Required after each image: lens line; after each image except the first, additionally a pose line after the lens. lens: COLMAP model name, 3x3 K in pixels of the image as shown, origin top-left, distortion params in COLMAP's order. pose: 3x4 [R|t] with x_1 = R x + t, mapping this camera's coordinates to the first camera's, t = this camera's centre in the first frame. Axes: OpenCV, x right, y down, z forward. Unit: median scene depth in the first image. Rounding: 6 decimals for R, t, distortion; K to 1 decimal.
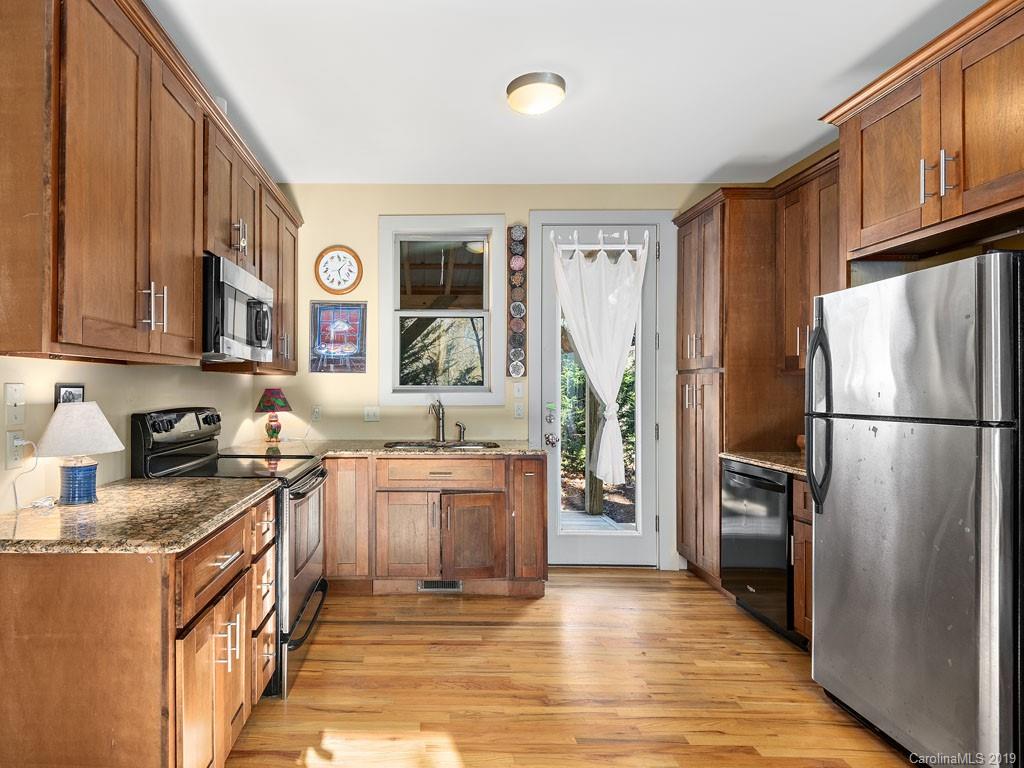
lens RADIAL K [[519.5, 0, 510.5], [0, 519.5, 382.0], [0, 0, 1]] dist [0.038049, -0.025968]
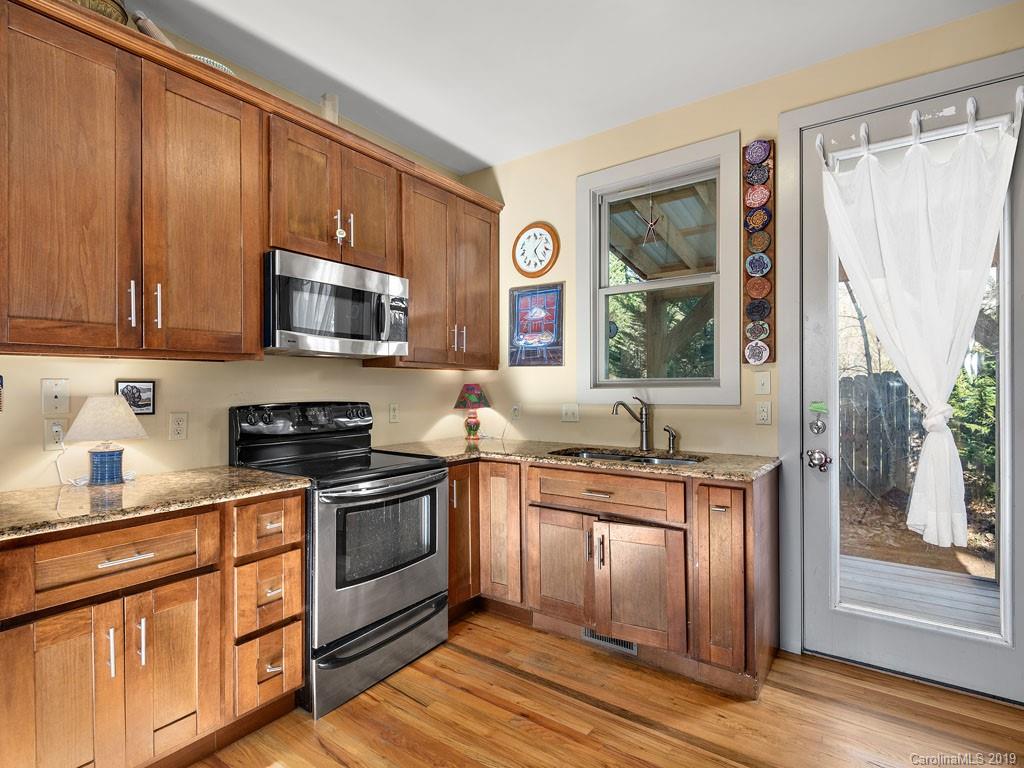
lens RADIAL K [[556.7, 0, 512.0], [0, 556.7, 384.0], [0, 0, 1]] dist [0.001384, -0.002230]
pose [[0.775390, -0.011481, -0.631379, 0.235625], [0.016603, 0.999860, 0.002209, 0.010326], [0.631265, -0.012195, 0.775472, 0.241331]]
